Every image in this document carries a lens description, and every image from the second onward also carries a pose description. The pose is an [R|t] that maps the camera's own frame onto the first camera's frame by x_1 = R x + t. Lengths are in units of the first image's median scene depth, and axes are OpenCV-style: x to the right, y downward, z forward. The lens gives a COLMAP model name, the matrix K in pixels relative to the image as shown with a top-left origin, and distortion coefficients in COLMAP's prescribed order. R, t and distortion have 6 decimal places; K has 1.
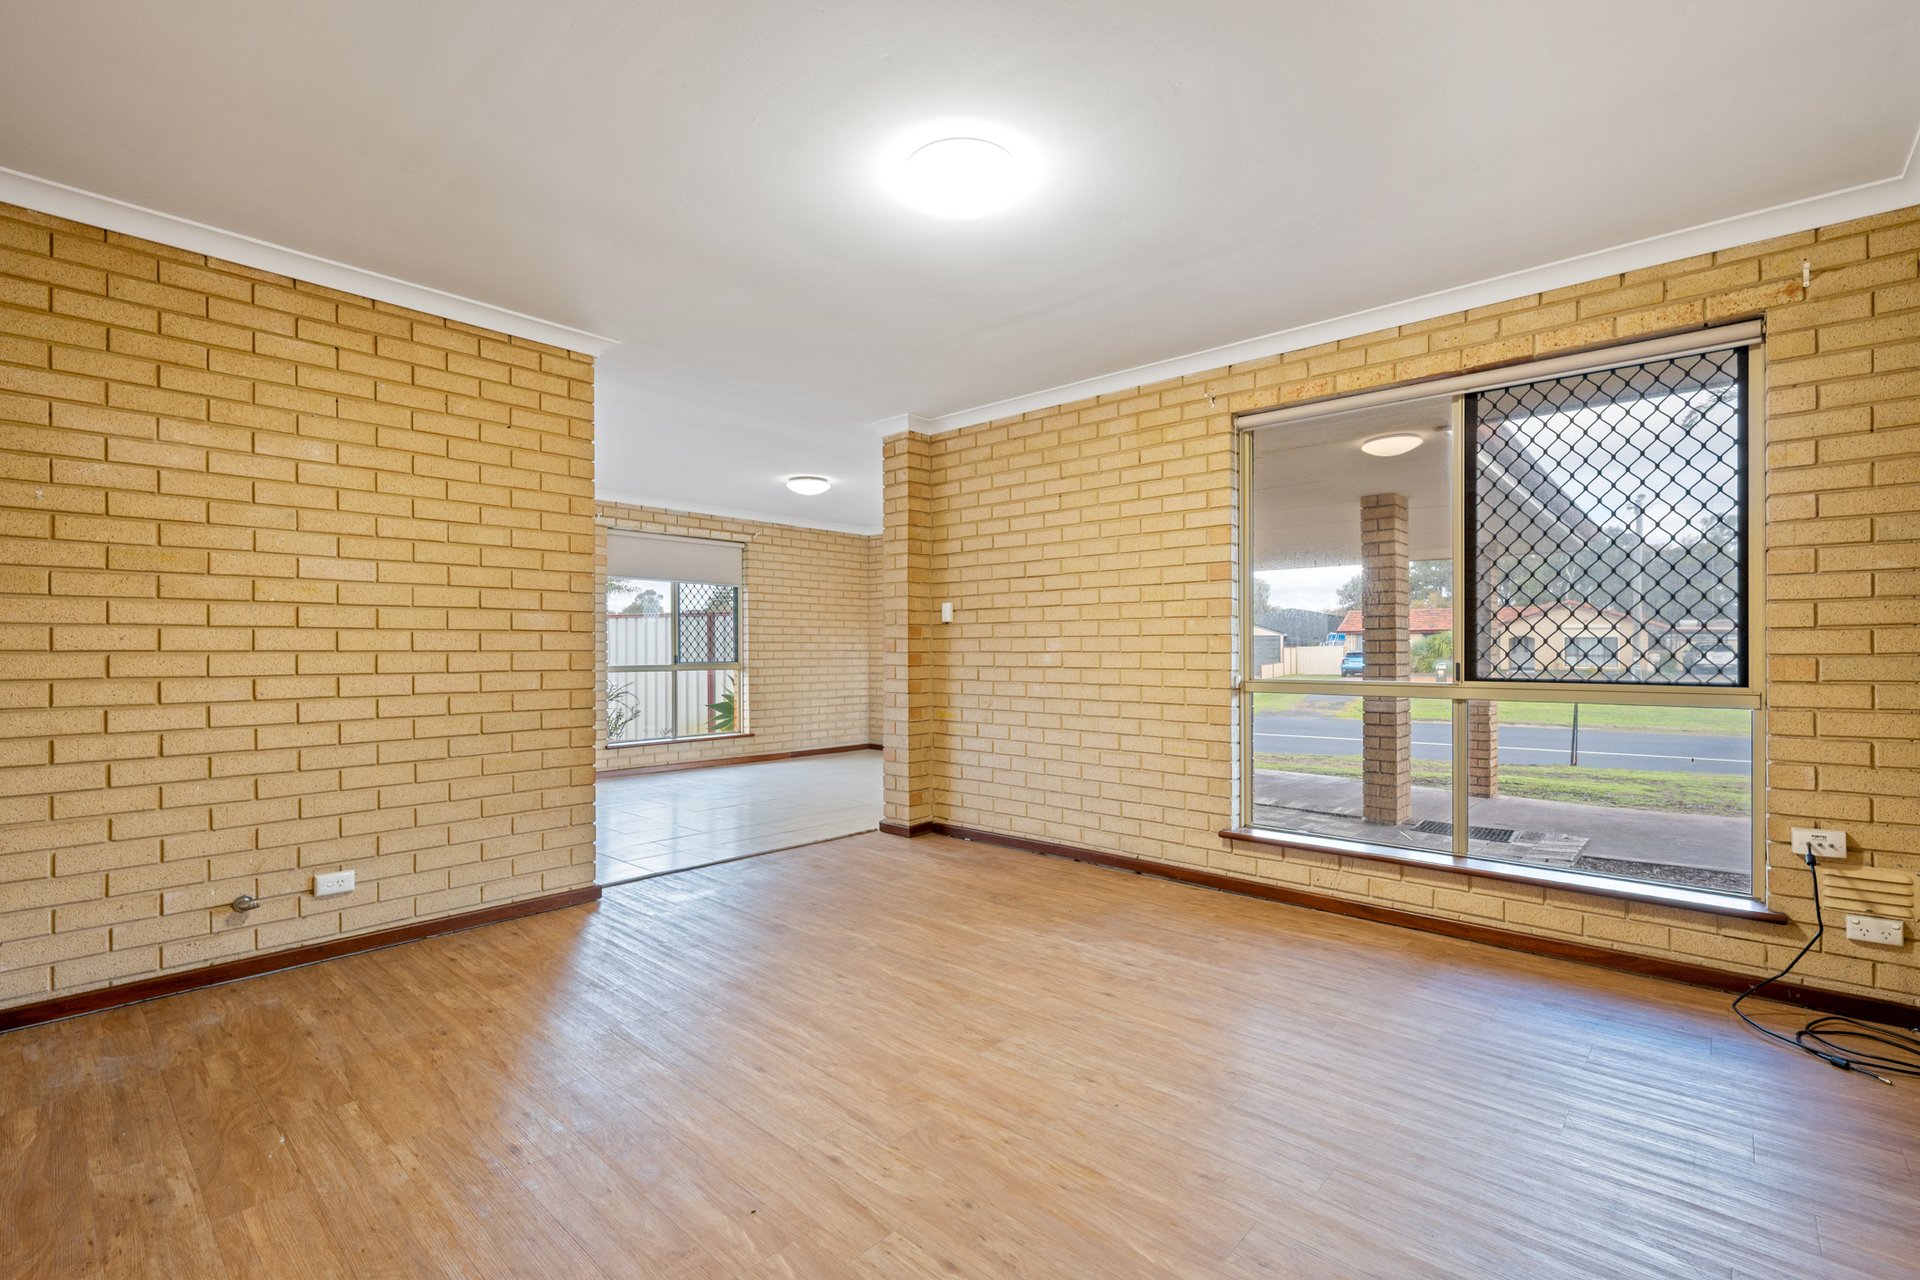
lens RADIAL K [[850.1, 0, 959.7], [0, 850.1, 653.1], [0, 0, 1]] dist [0.001161, -0.019889]
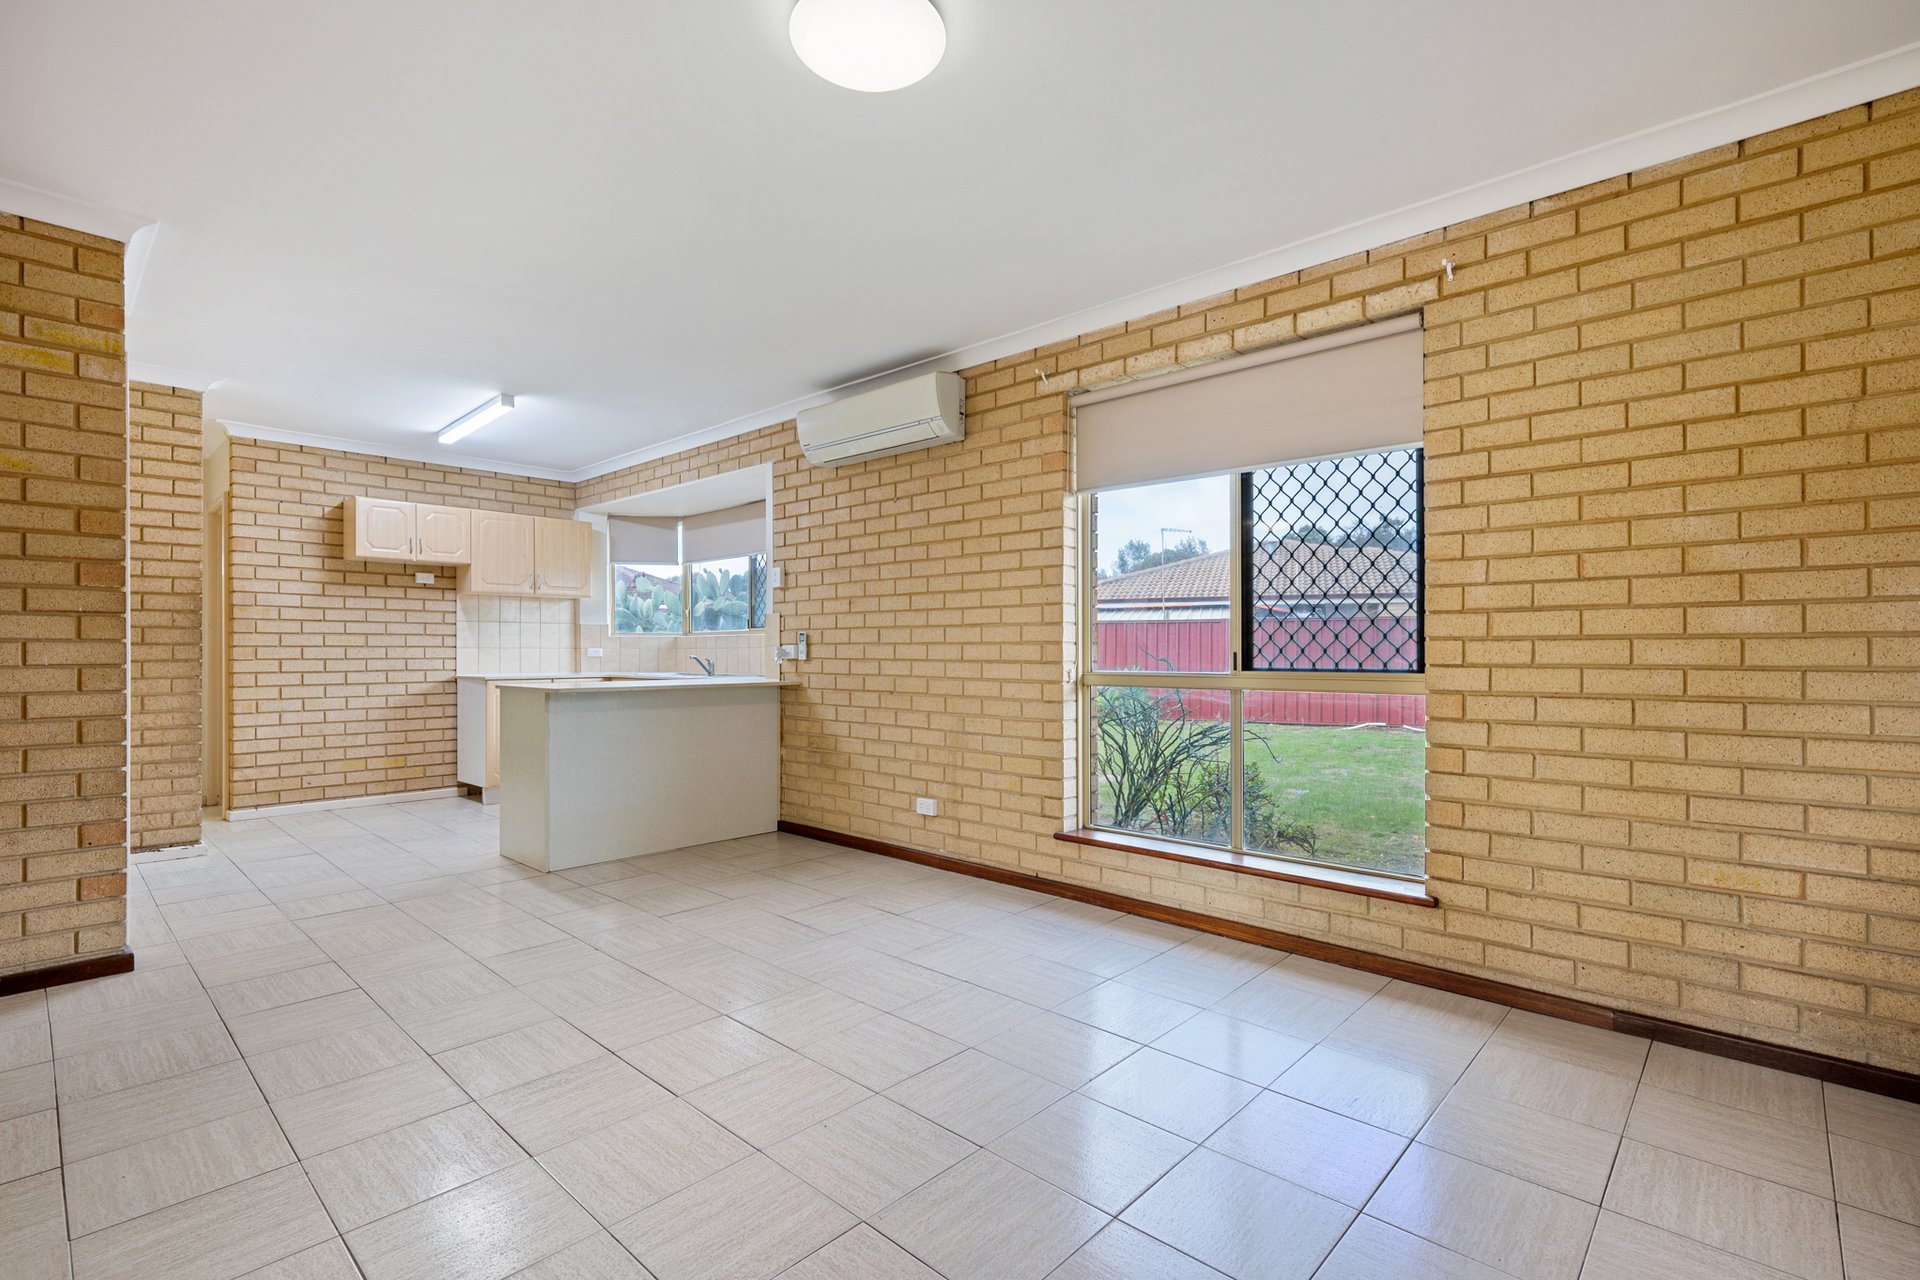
lens RADIAL K [[877.9, 0, 958.2], [0, 877.9, 646.7], [0, 0, 1]] dist [0.002268, 0.000238]
pose [[-0.009255, 0.003230, -0.999952, 0.091619], [0.001304, 0.999994, 0.003218, -0.001020], [0.999956, -0.001274, -0.009259, 0.857471]]
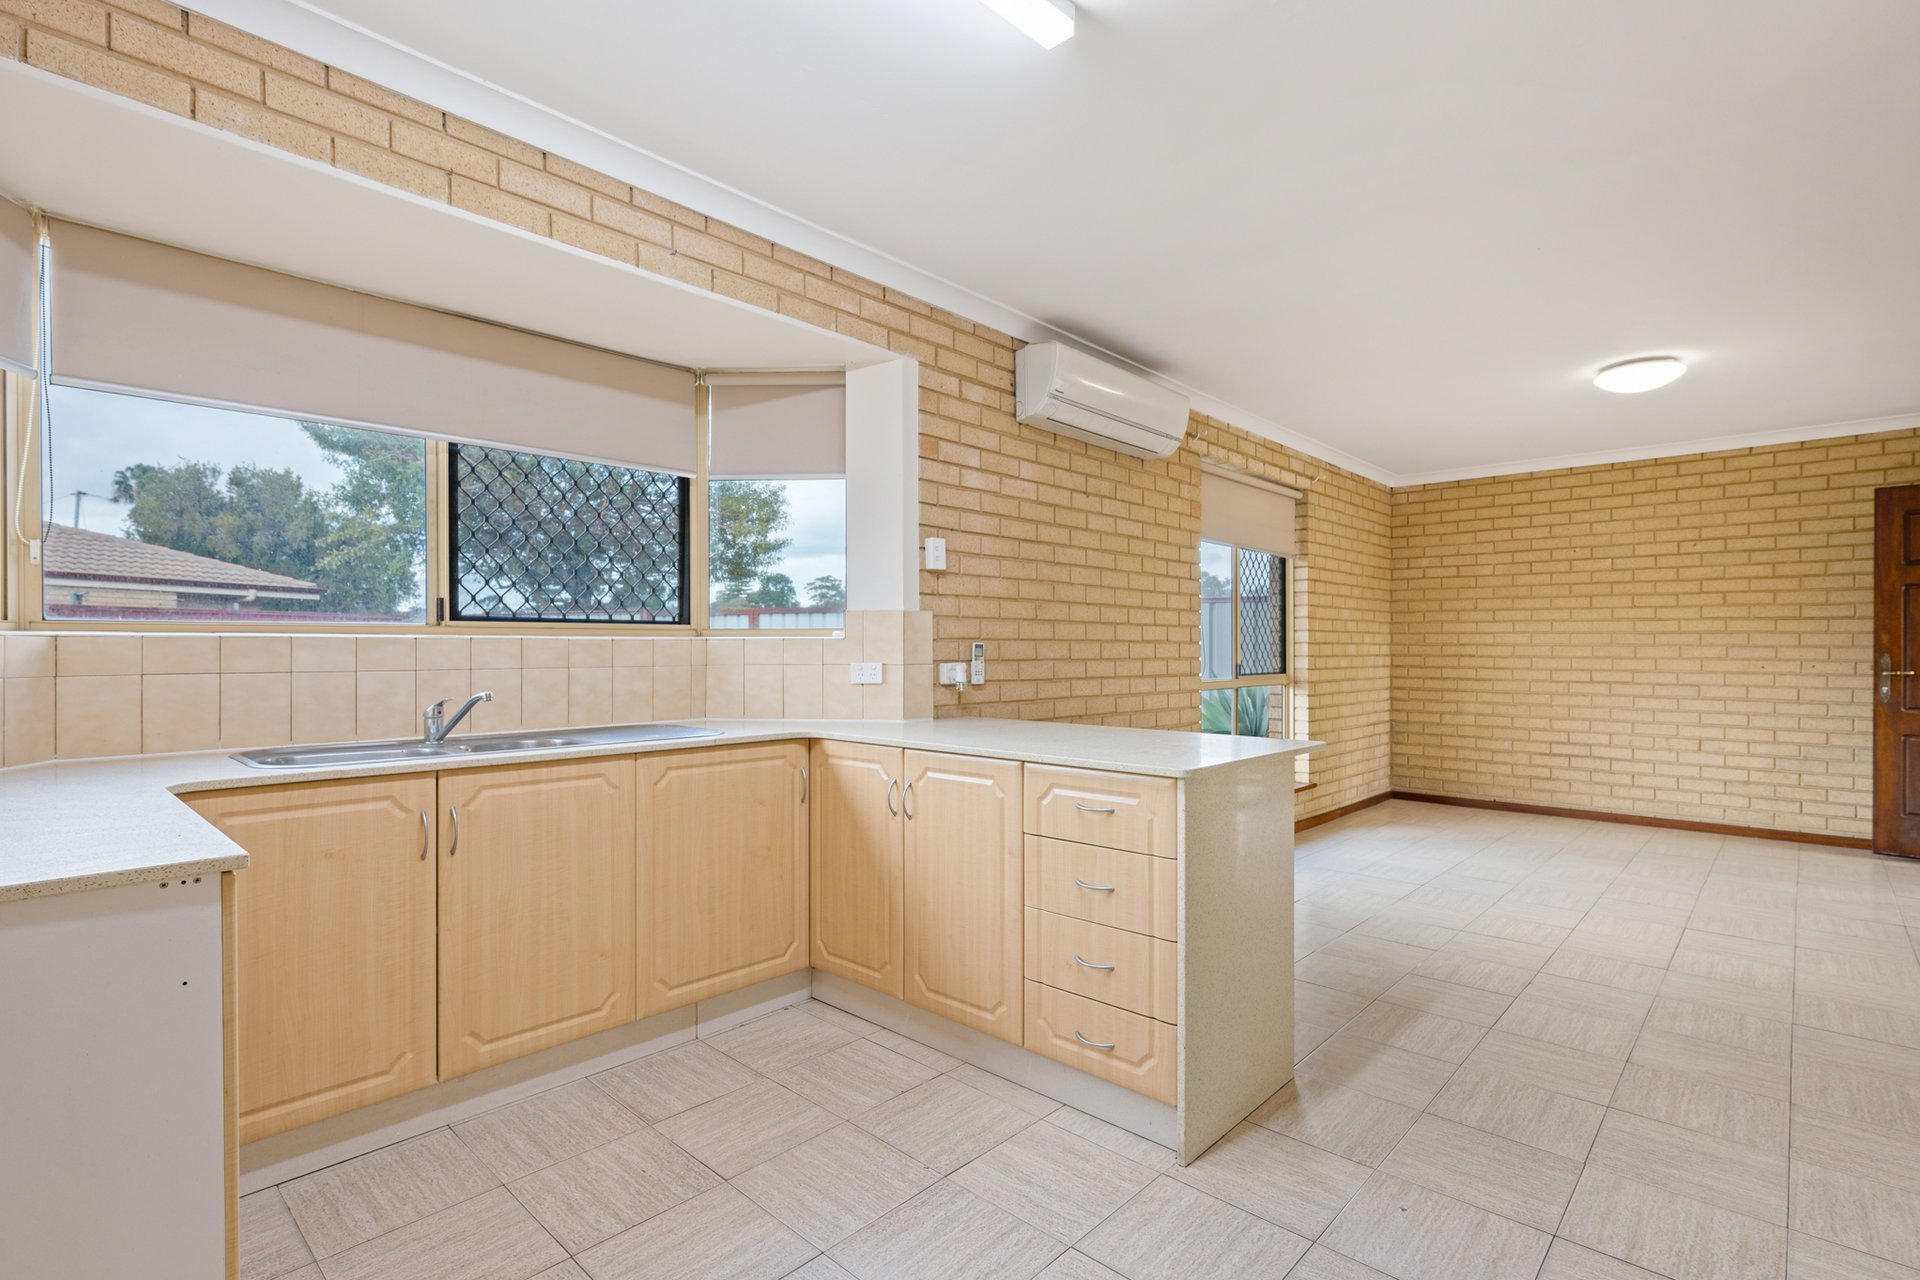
lens RADIAL K [[906.5, 0, 956.0], [0, 906.5, 658.7], [0, 0, 1]] dist [0.002575, 0.000325]
pose [[0.999919, 0.000127, -0.012744, -0.530320], [-0.000082, 0.999994, 0.003562, -0.003484], [0.012744, -0.003560, 0.999912, 0.311616]]
